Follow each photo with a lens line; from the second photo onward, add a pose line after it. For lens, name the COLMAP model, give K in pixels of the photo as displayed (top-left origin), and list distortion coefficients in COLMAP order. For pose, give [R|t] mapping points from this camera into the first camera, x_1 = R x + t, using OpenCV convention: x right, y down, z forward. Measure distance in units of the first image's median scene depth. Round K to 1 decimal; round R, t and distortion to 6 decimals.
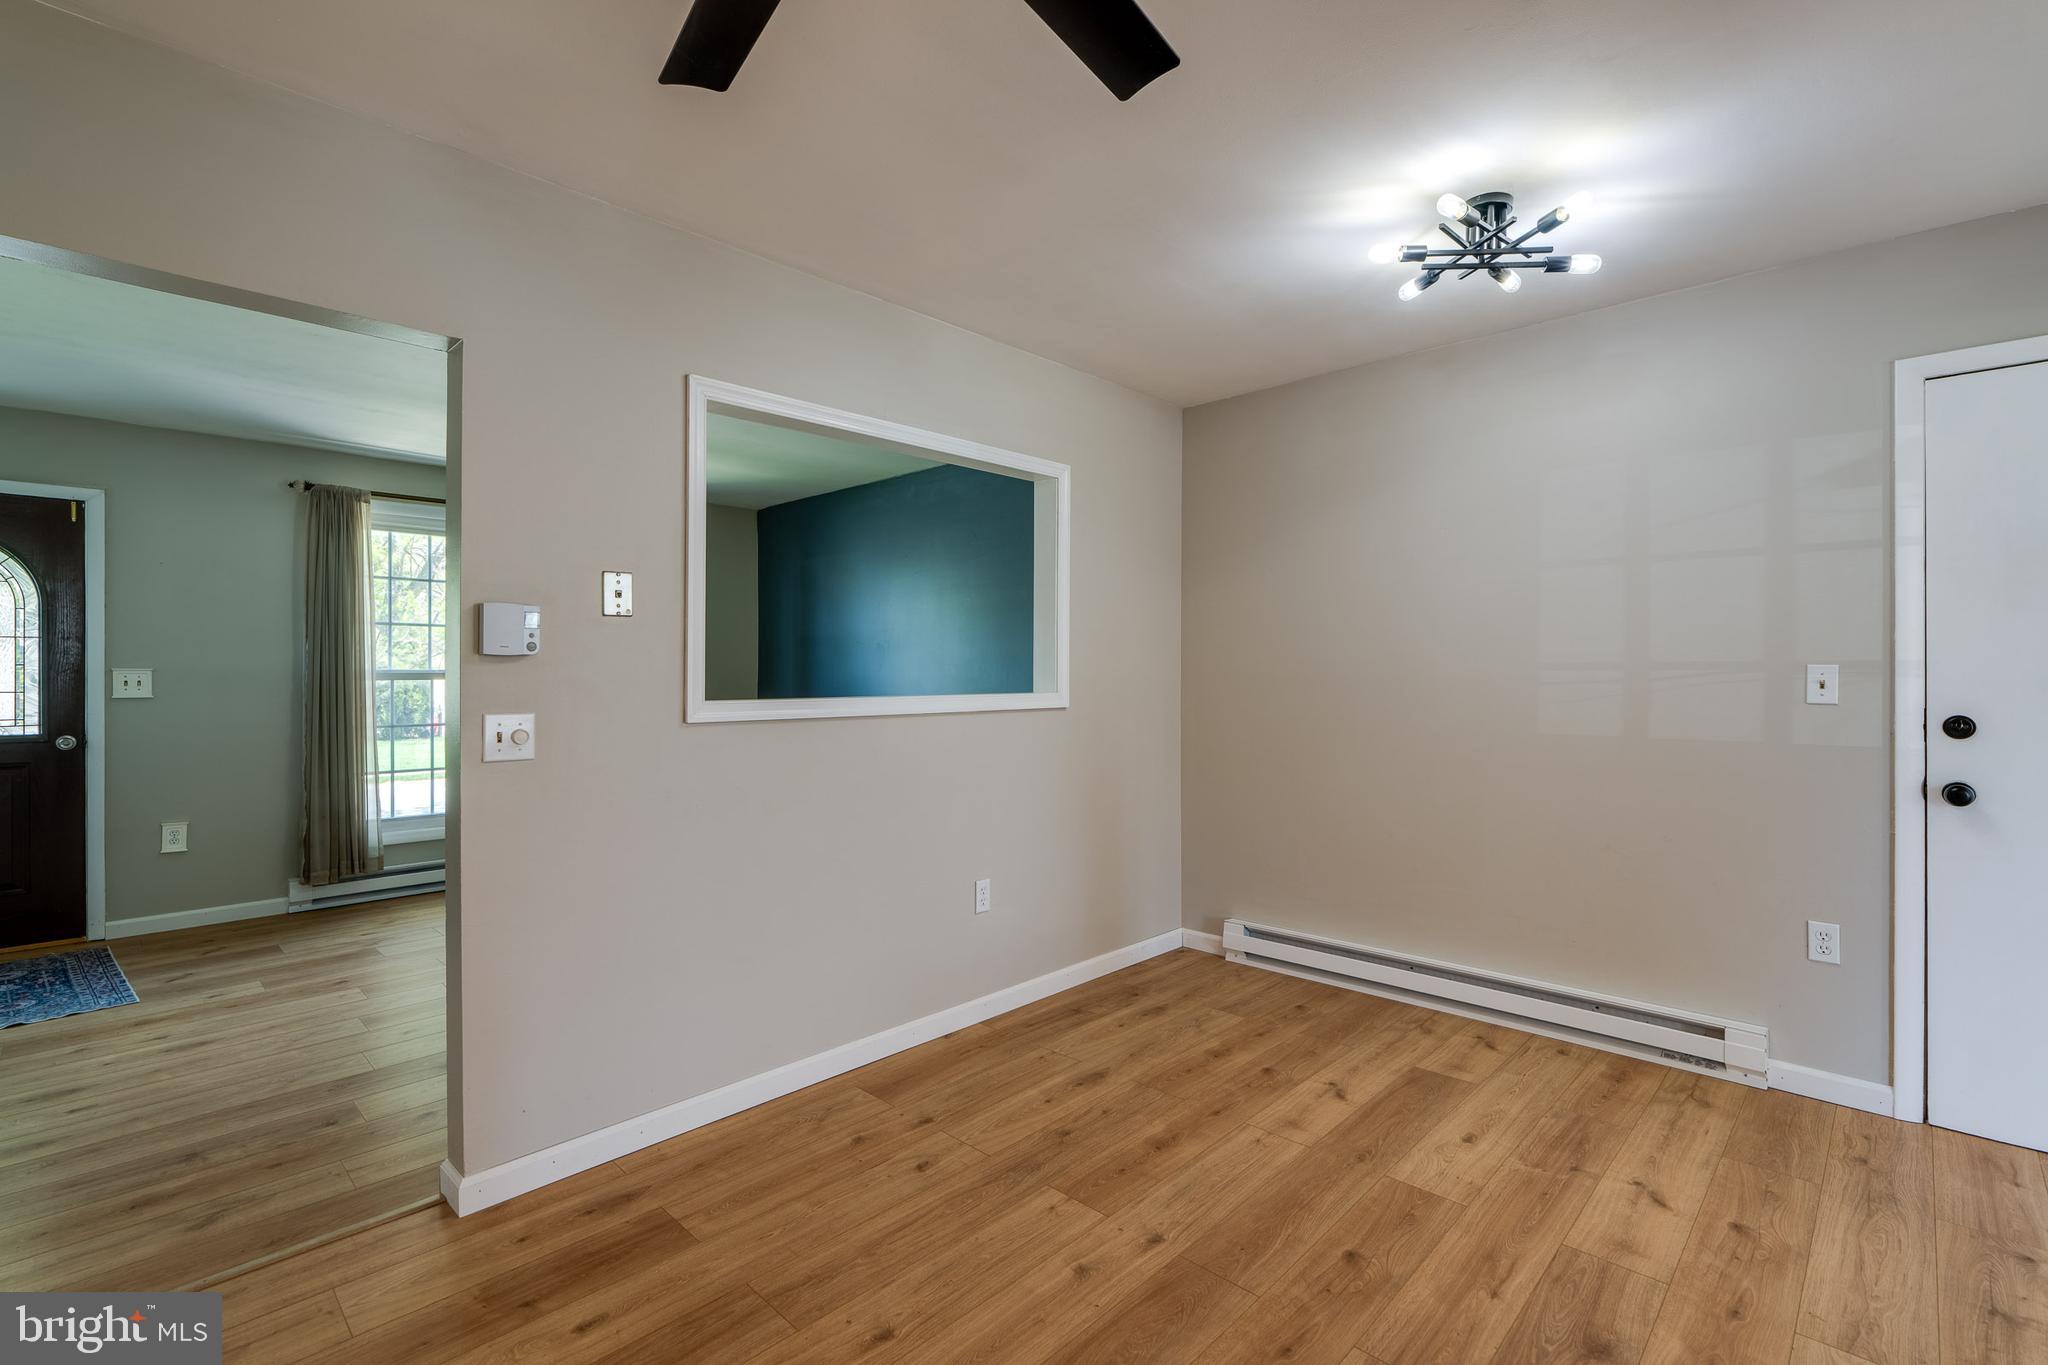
lens RADIAL K [[921.3, 0, 1018.5], [0, 921.3, 687.8], [0, 0, 1]] dist [-0.007359, 0.001474]
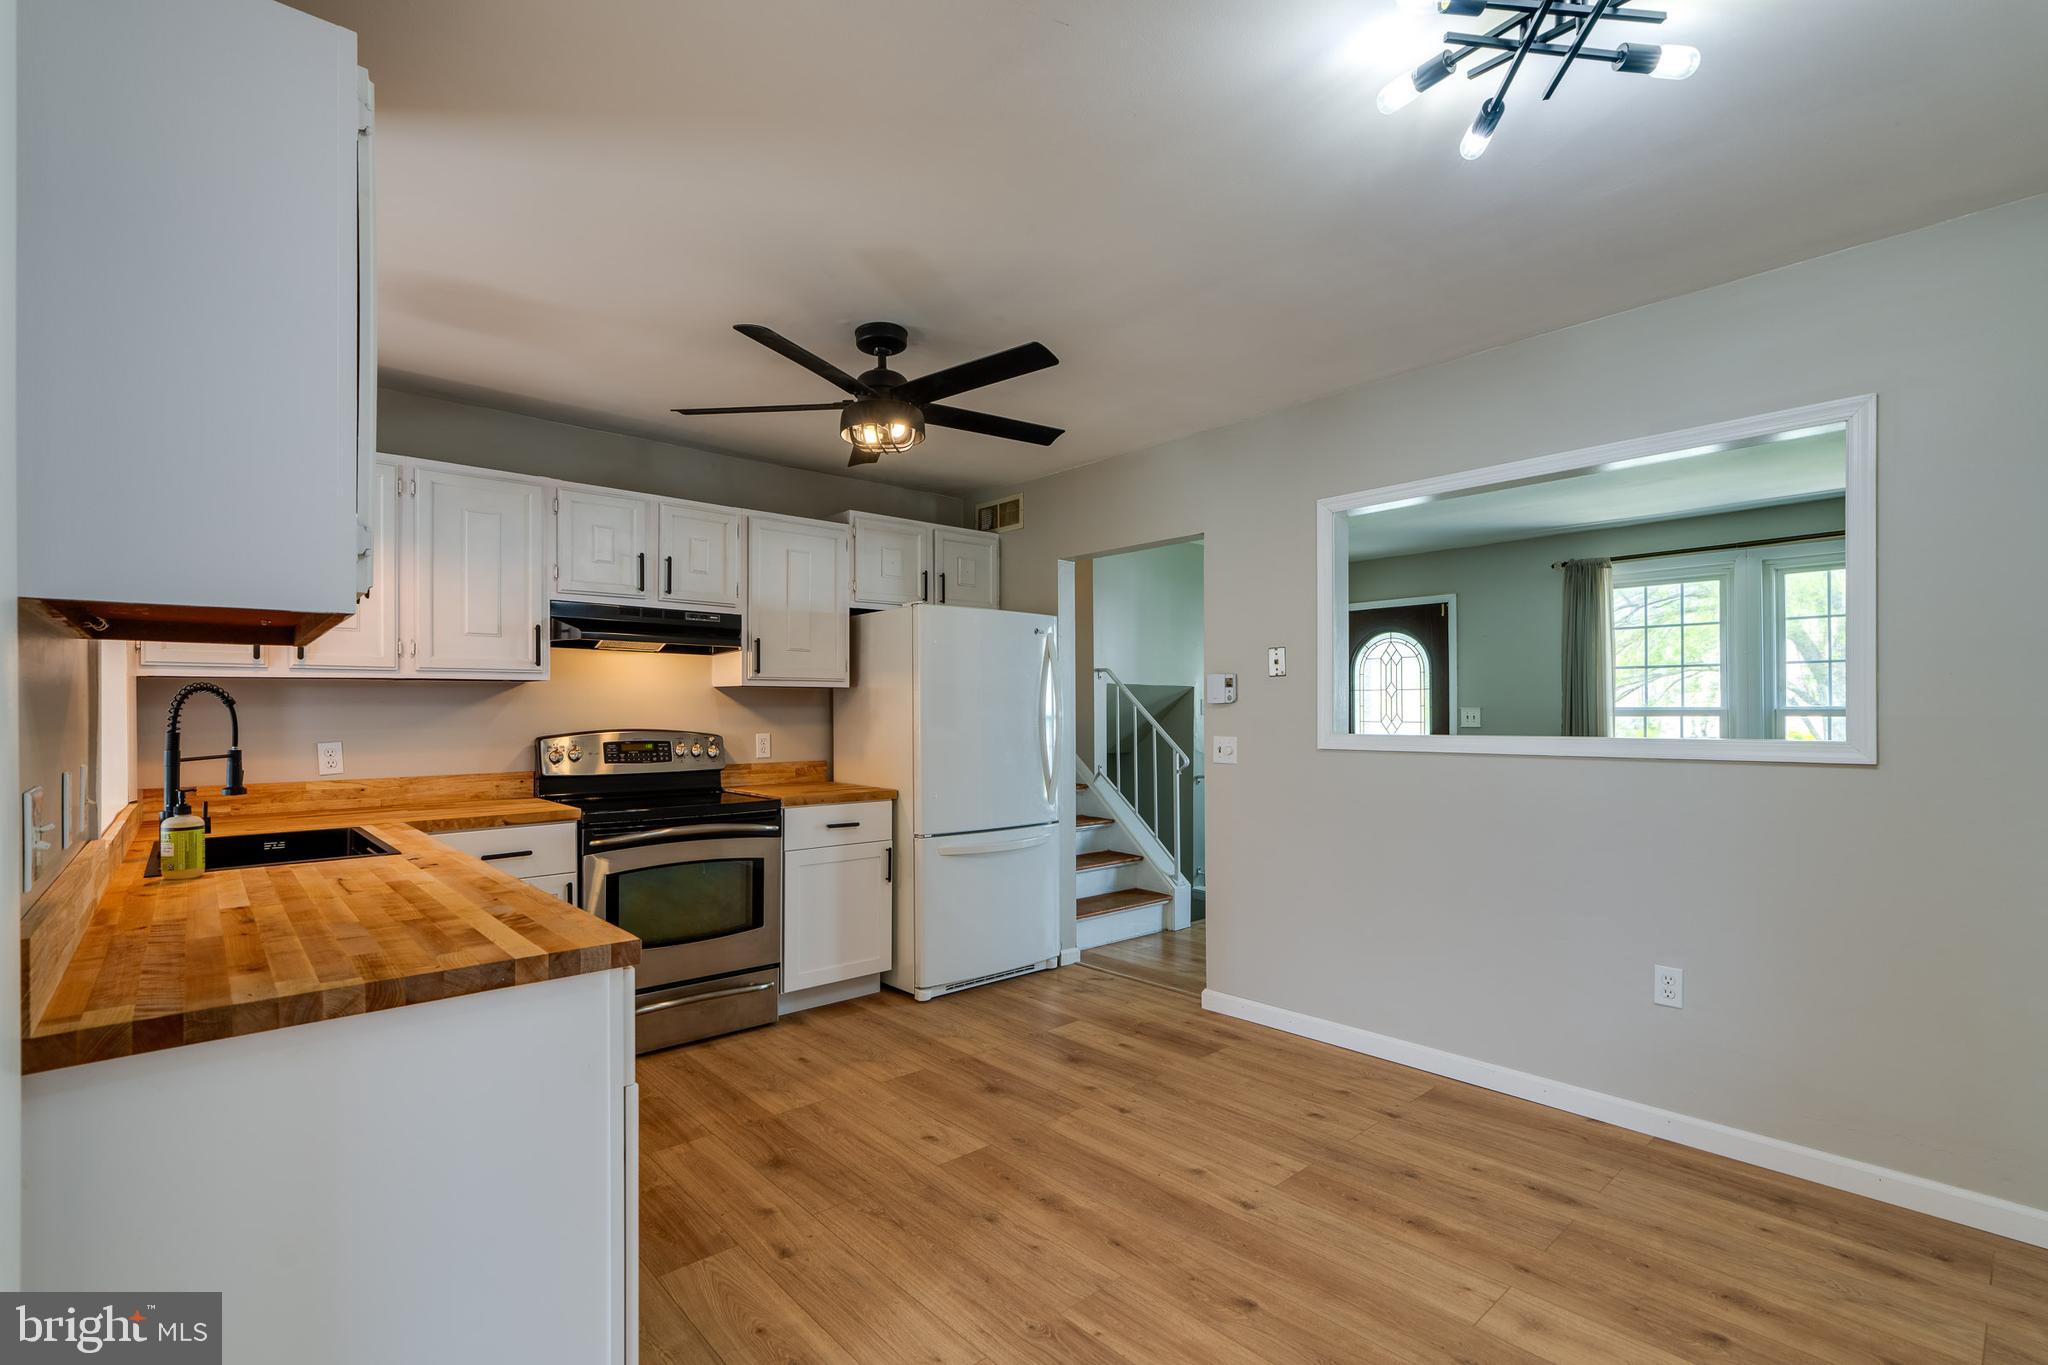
lens RADIAL K [[921.3, 0, 1018.5], [0, 921.3, 687.8], [0, 0, 1]] dist [-0.007359, 0.001474]
pose [[-0.069626, -0.025472, -0.997248, 1.109724], [-0.010648, 0.999636, -0.024789, -0.014555], [0.997516, 0.008893, -0.069872, 0.654888]]
